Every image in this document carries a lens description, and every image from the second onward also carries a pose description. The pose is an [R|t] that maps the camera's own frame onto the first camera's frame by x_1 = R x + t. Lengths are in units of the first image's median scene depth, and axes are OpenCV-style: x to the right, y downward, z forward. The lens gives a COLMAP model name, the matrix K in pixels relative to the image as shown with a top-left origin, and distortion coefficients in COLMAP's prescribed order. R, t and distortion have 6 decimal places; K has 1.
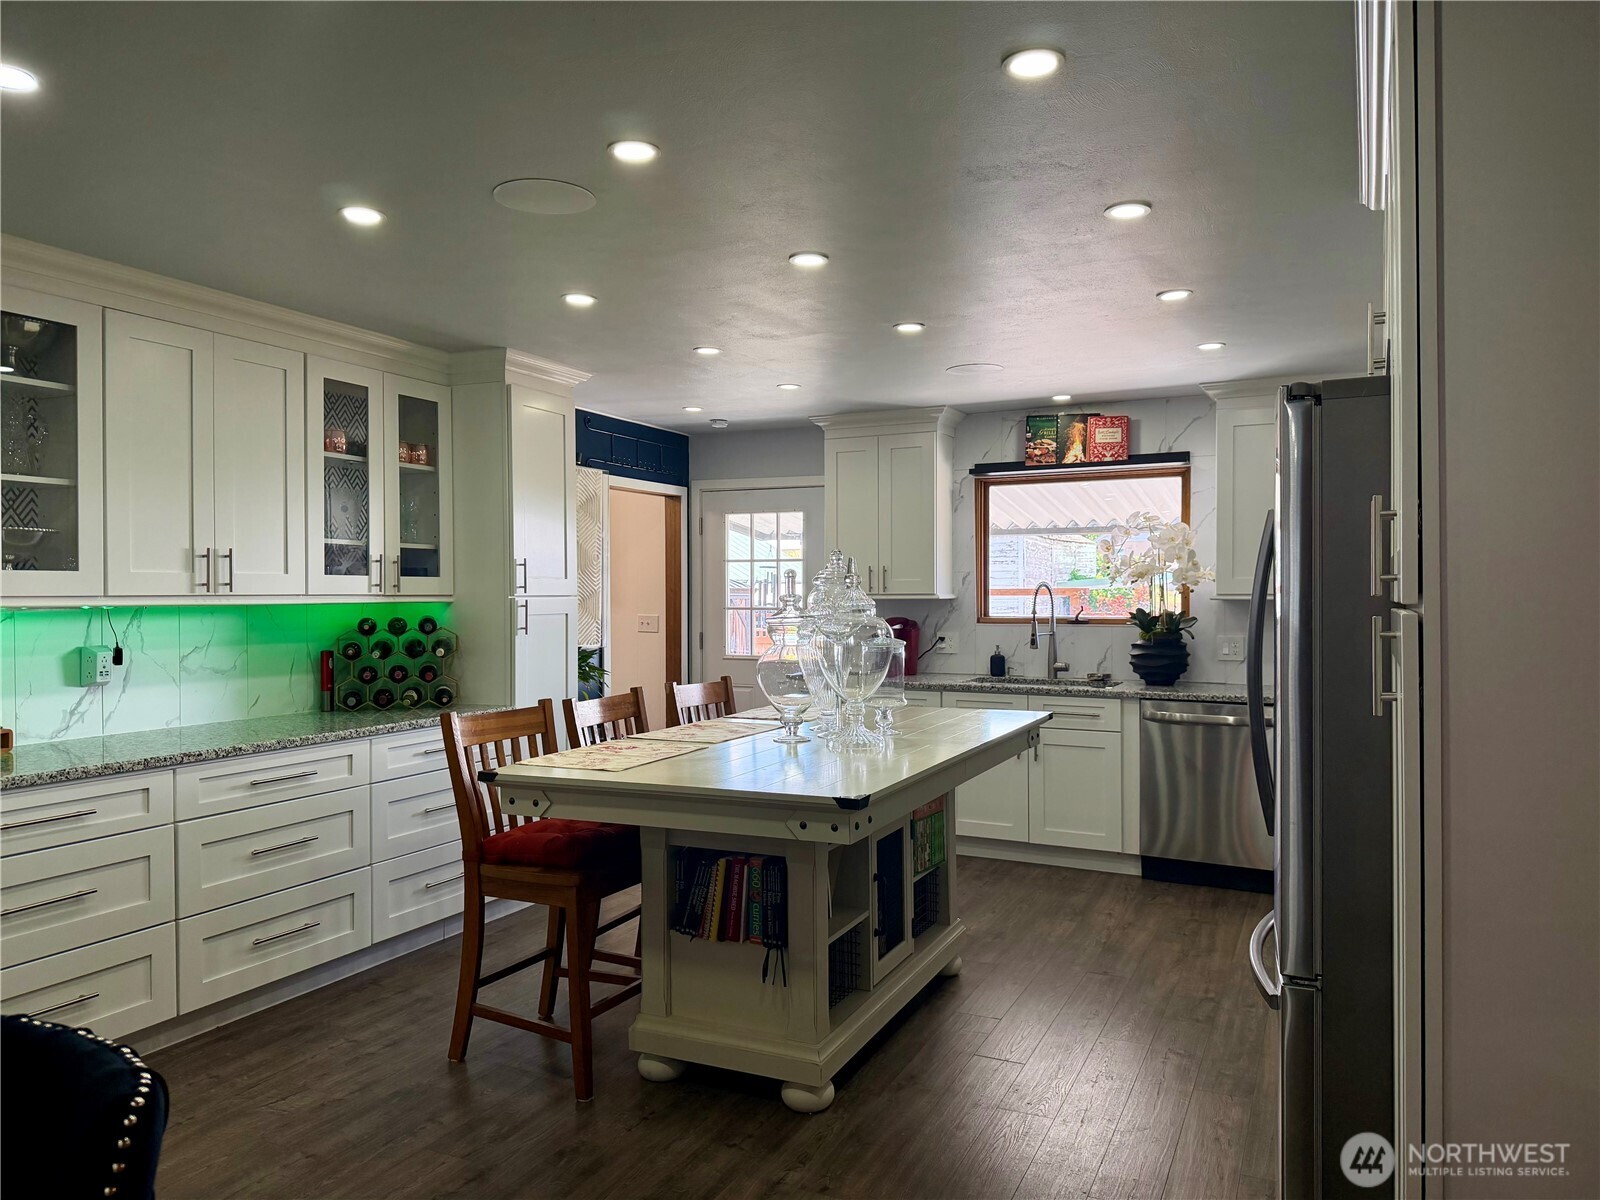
lens RADIAL K [[1118.8, 0, 800.0], [0, 1118.8, 600.0], [0, 0, 1]] dist [0.113551, -0.188667]
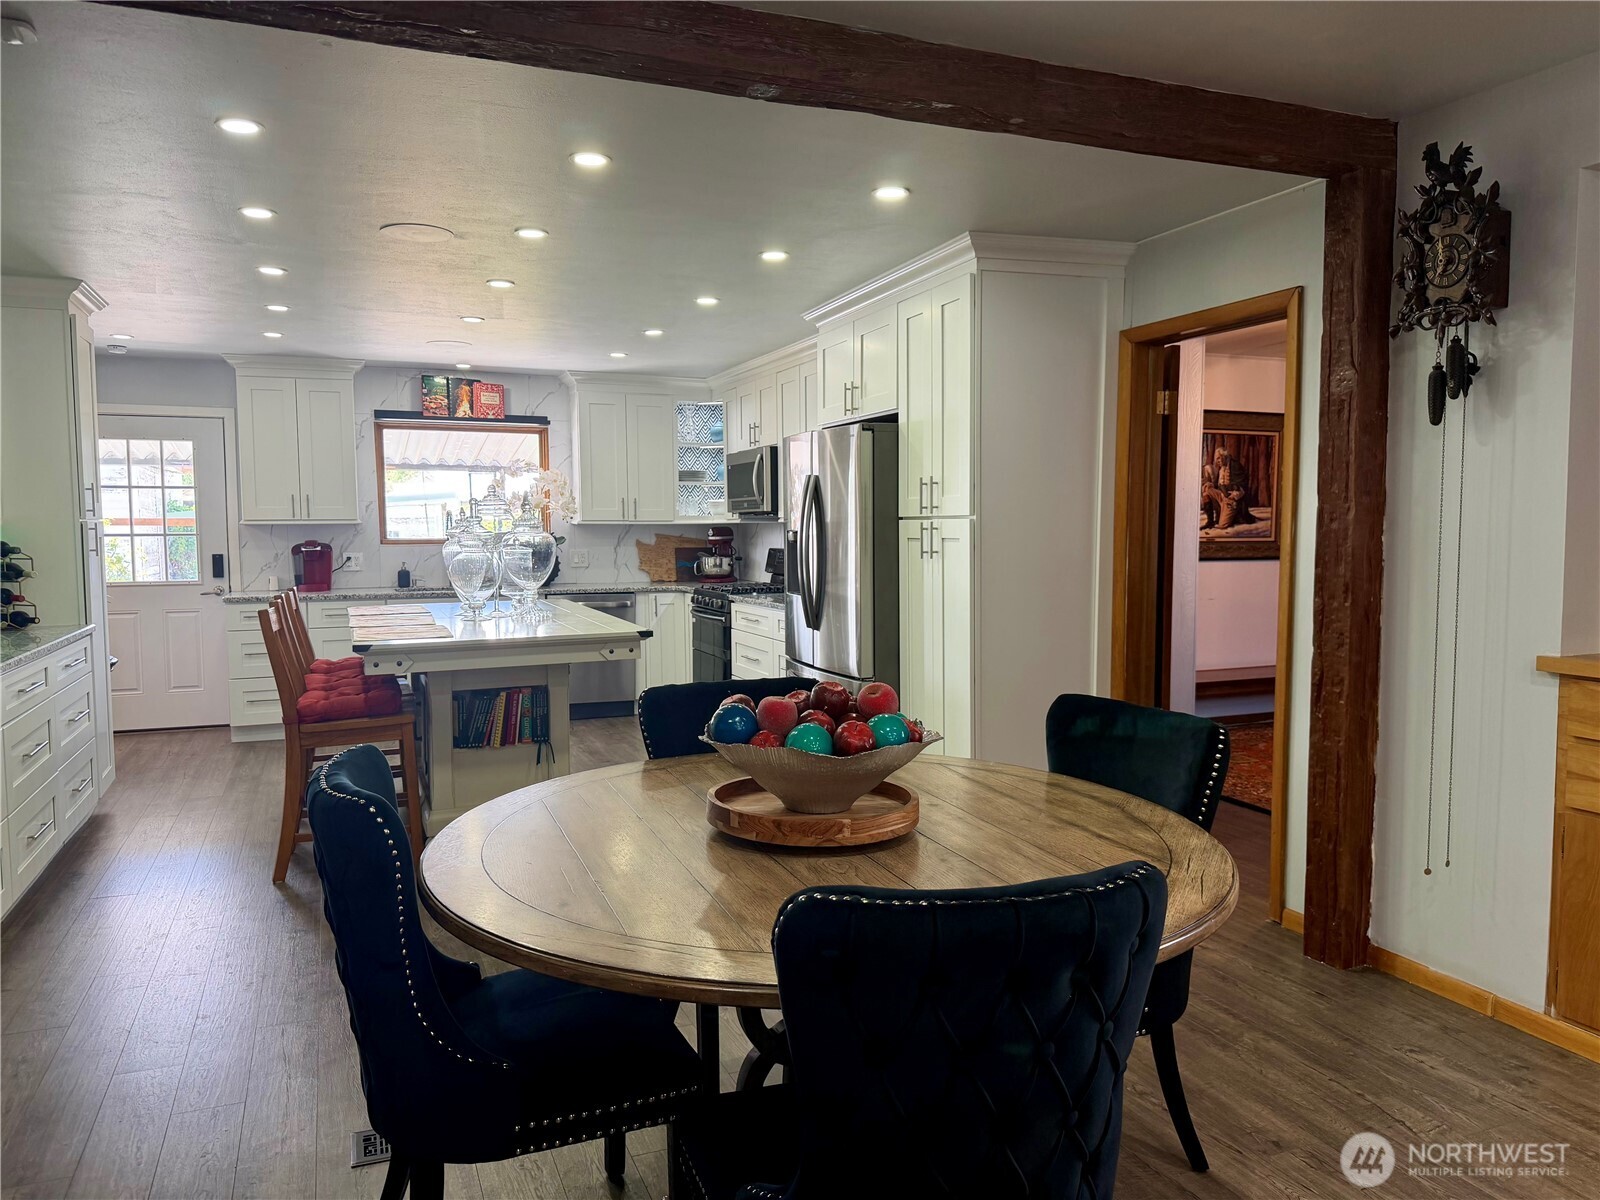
lens RADIAL K [[1118.8, 0, 800.0], [0, 1118.8, 600.0], [0, 0, 1]] dist [0.113551, -0.188667]
pose [[0.673819, -0.051339, 0.737111, -0.456776], [0.007444, 0.998004, 0.062705, 0.007804], [-0.738859, -0.036765, 0.672856, -0.152877]]
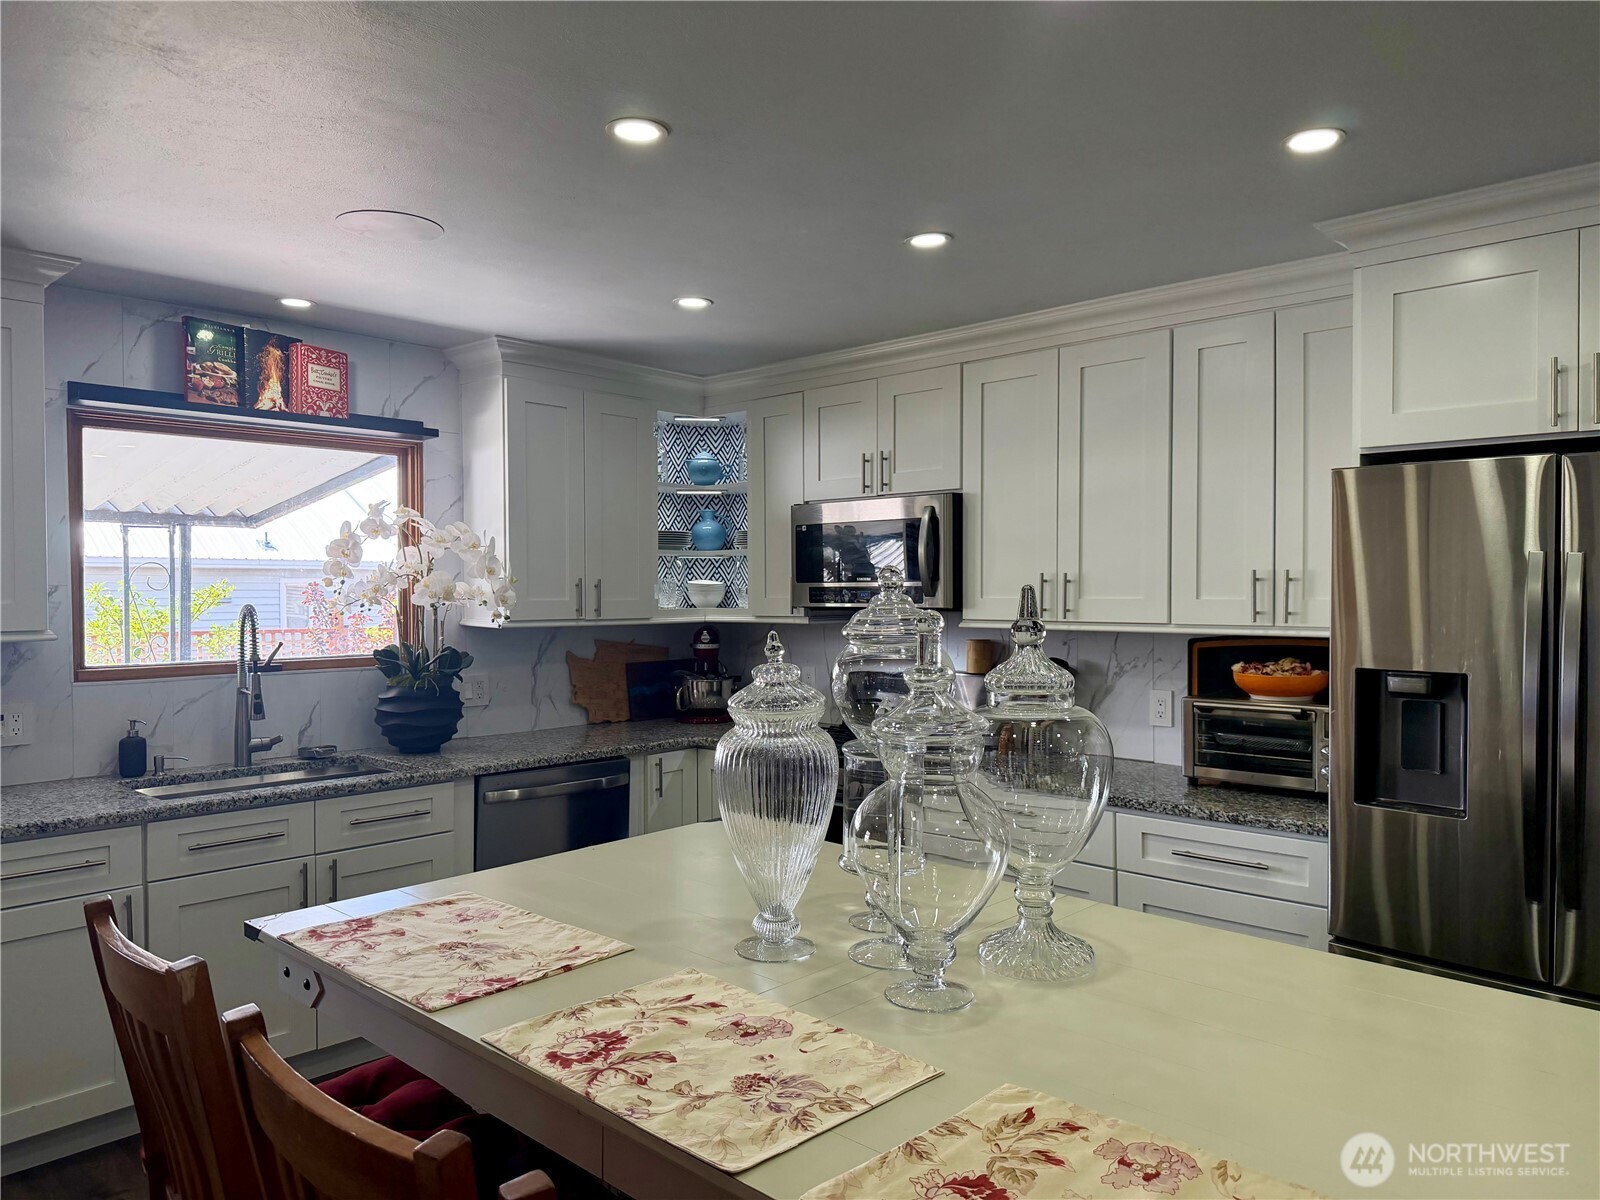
lens RADIAL K [[1118.8, 0, 800.0], [0, 1118.8, 600.0], [0, 0, 1]] dist [0.113551, -0.188667]
pose [[0.304316, -0.007224, 0.952544, -0.262688], [0.006215, 0.999965, 0.005598, -0.019924], [-0.952551, 0.004217, 0.304350, 0.536418]]
